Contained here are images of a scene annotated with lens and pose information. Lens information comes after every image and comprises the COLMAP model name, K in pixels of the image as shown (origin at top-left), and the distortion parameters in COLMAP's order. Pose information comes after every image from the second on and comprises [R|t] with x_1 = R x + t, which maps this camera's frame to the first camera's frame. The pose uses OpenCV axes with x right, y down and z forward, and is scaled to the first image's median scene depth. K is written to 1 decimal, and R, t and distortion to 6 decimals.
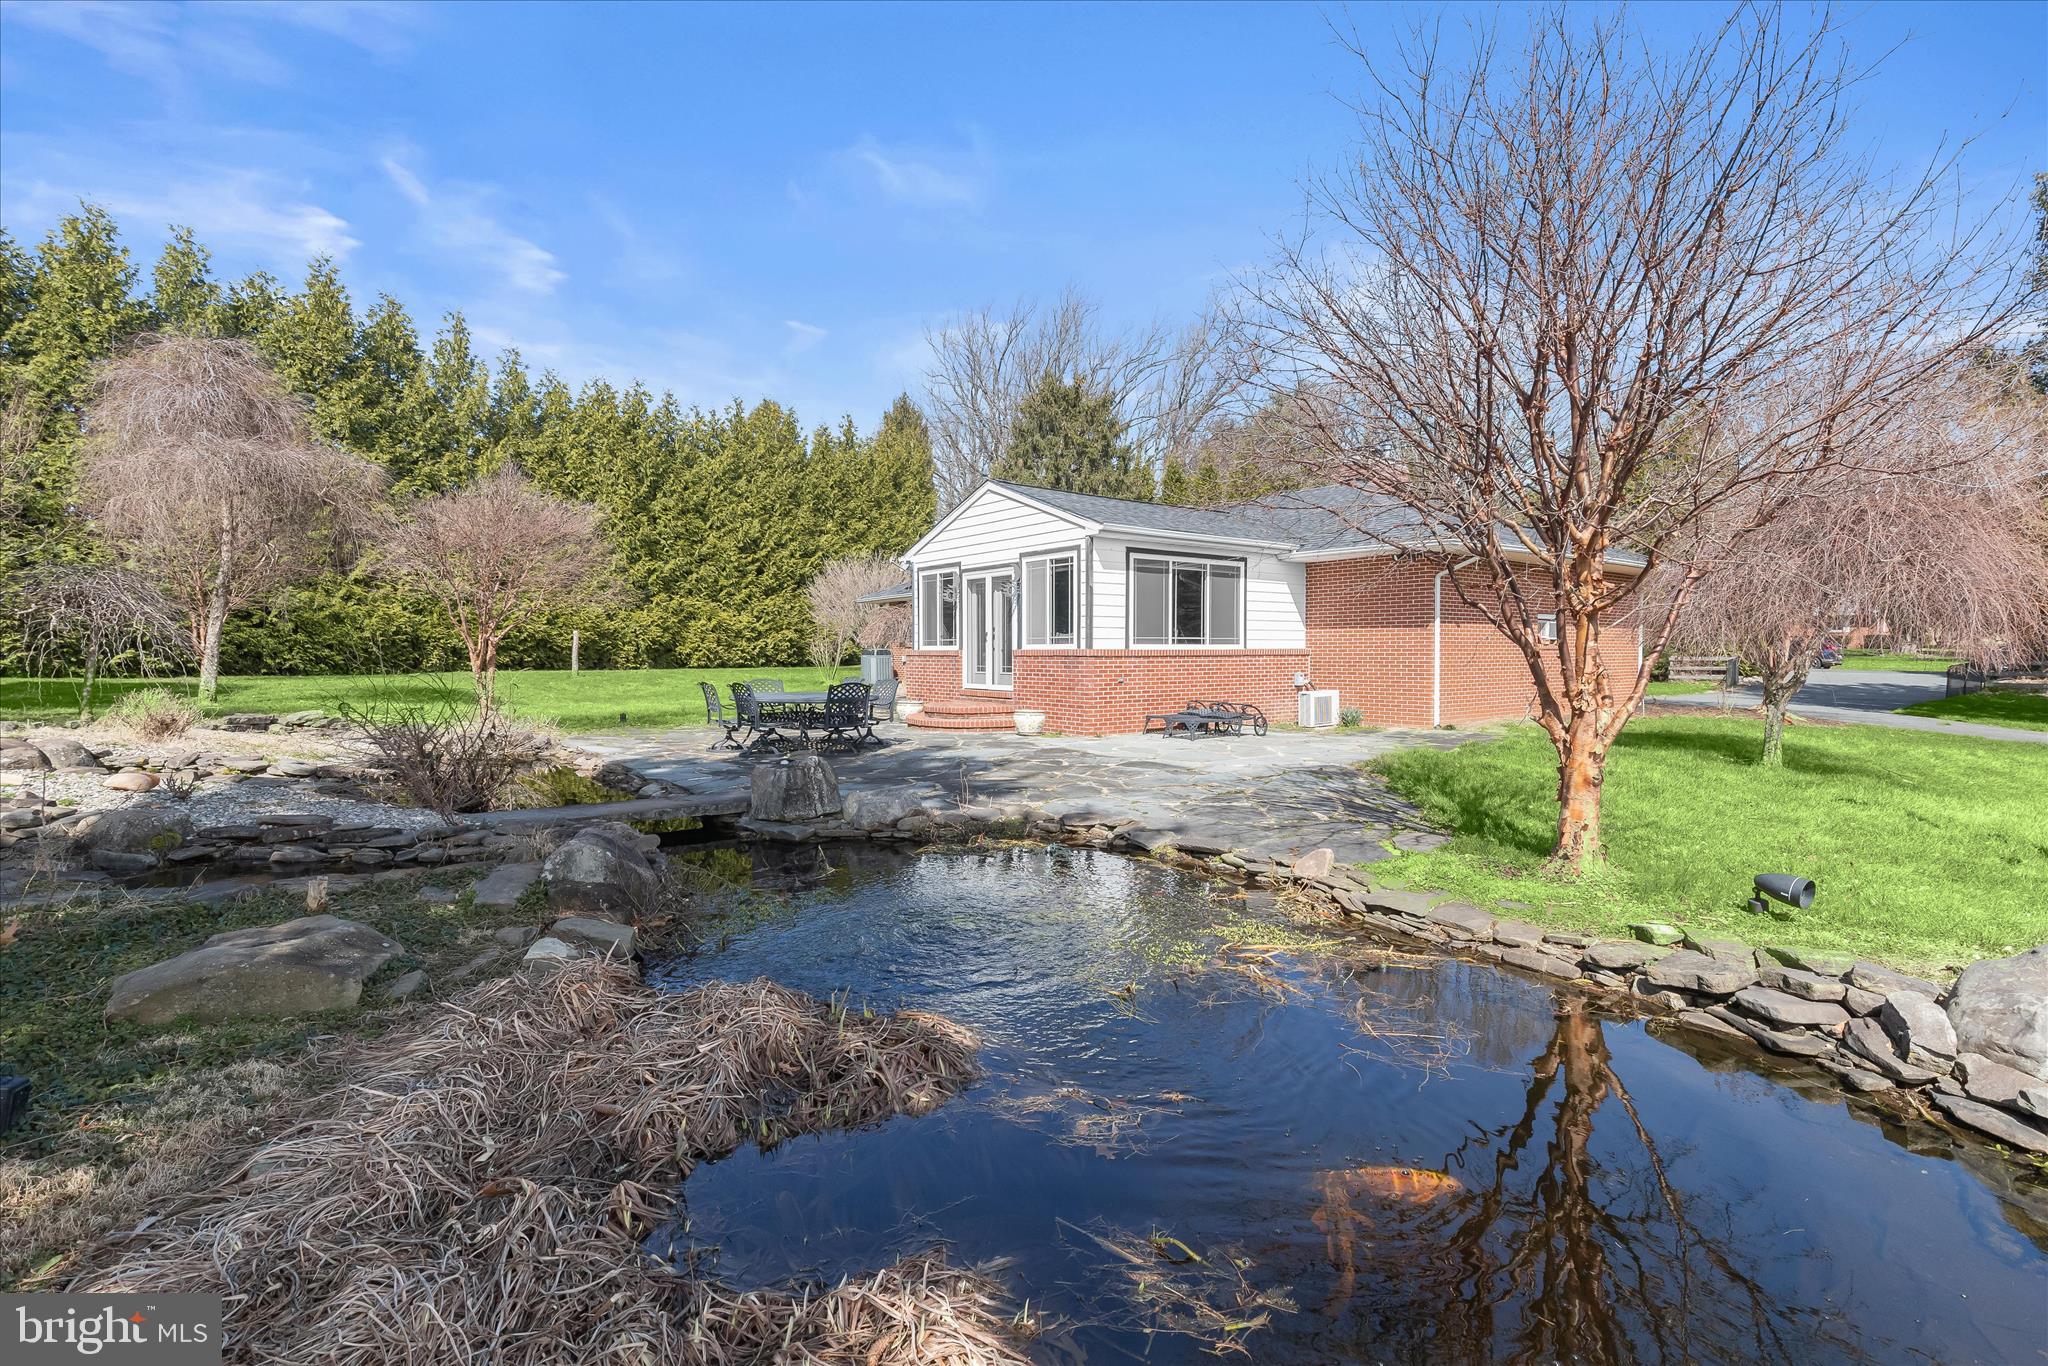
lens RADIAL K [[917.8, 0, 1024.0], [0, 917.8, 683.0], [0, 0, 1]] dist [-0.004625, 0.000156]
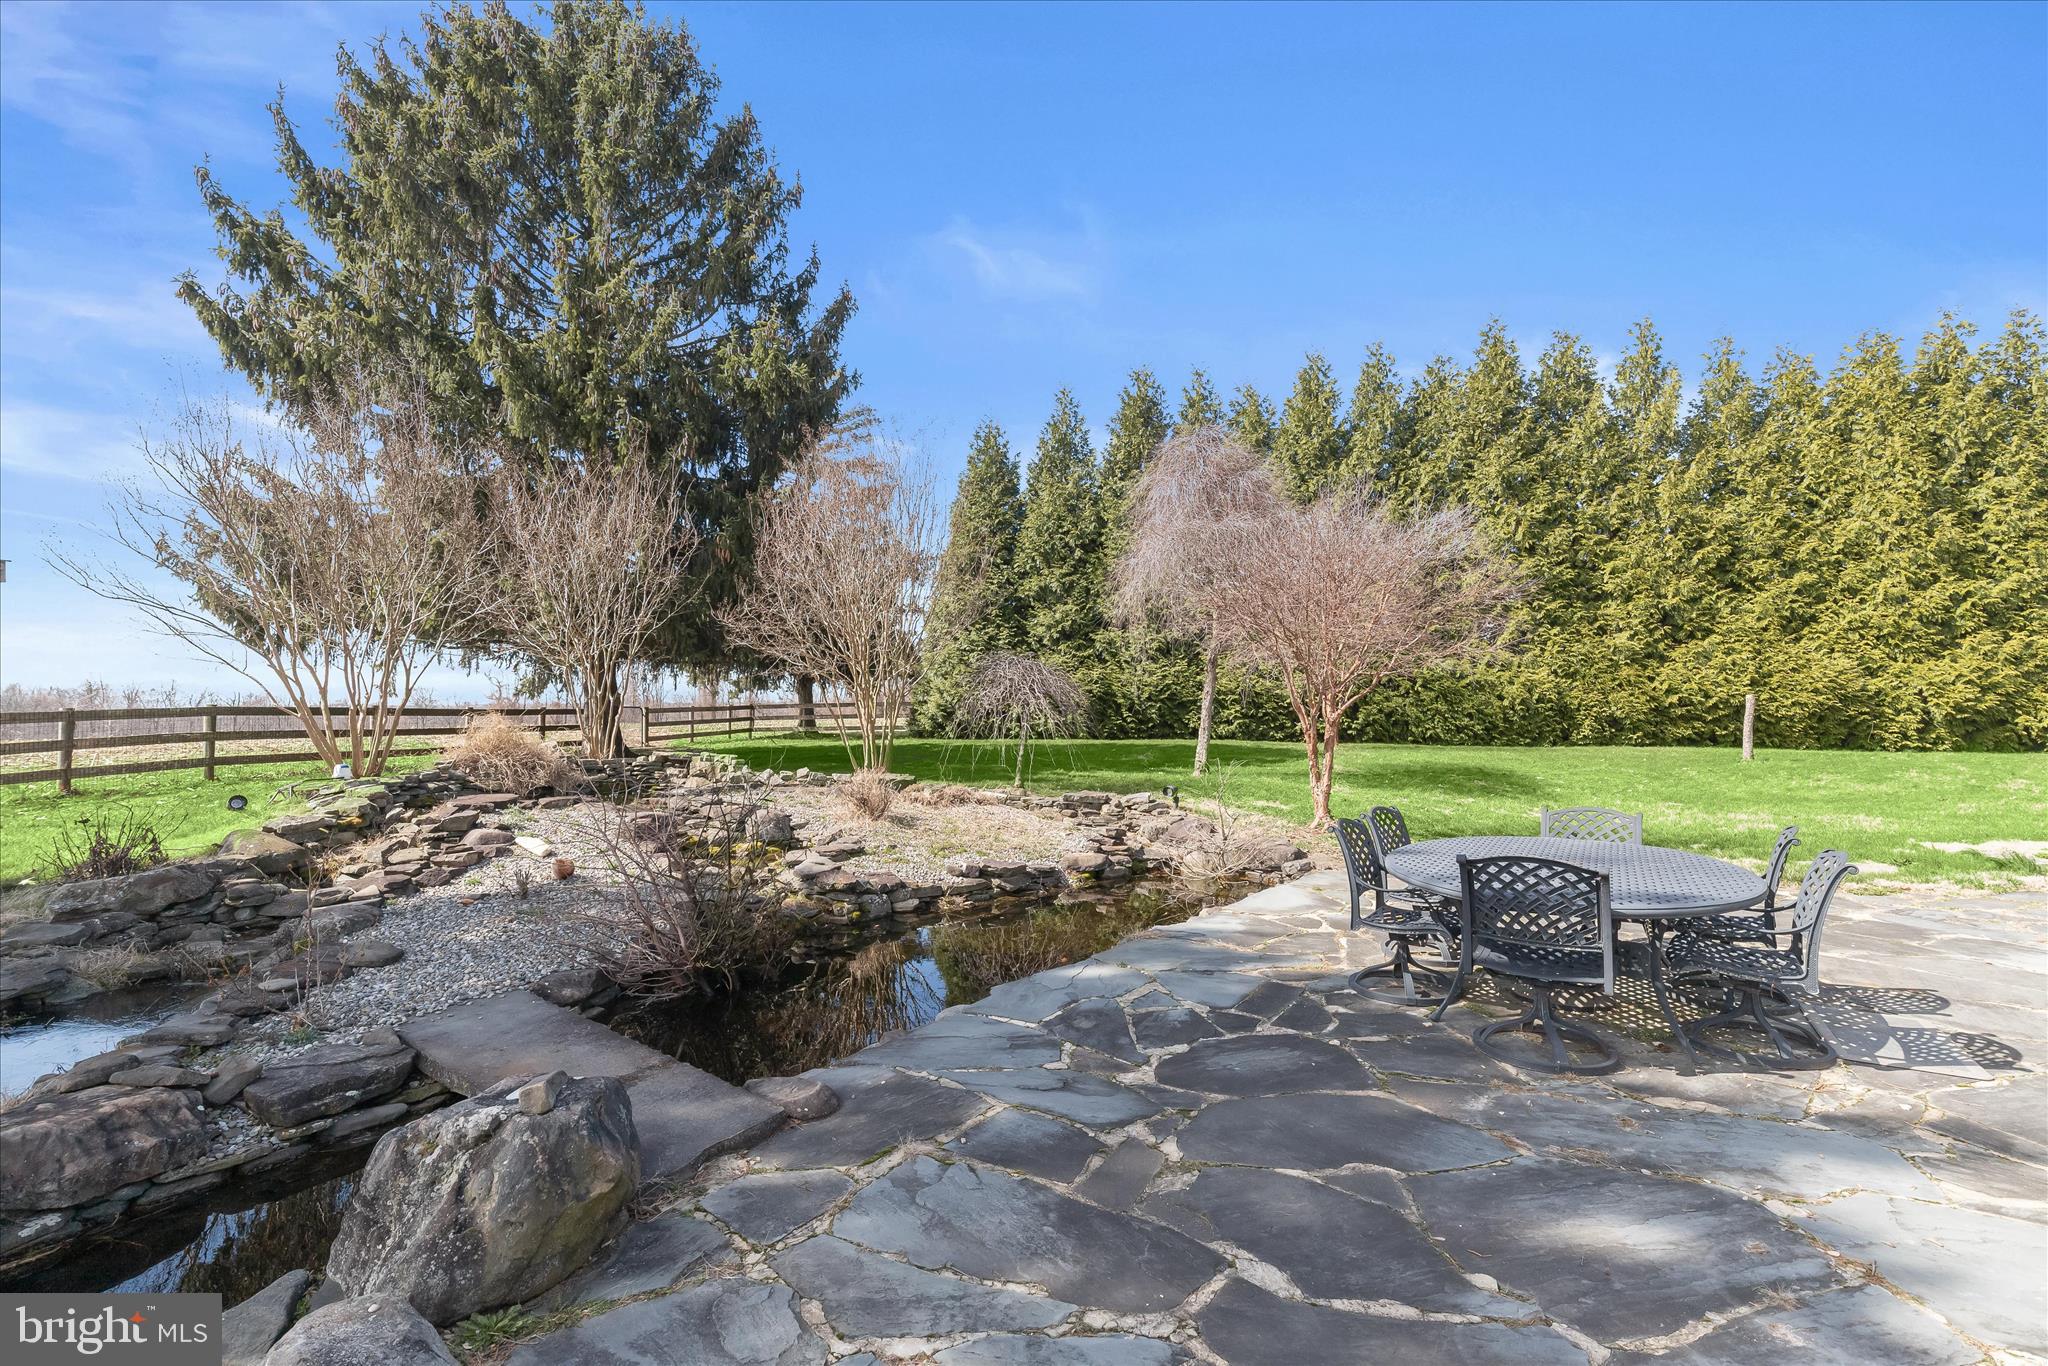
lens RADIAL K [[917.8, 0, 1024.0], [0, 917.8, 683.0], [0, 0, 1]] dist [-0.004625, 0.000156]
pose [[0.257173, -0.027001, -0.965988, 0.043195], [-0.037368, 0.998584, -0.037861, -0.017921], [0.965643, 0.045834, 0.255800, 0.267645]]
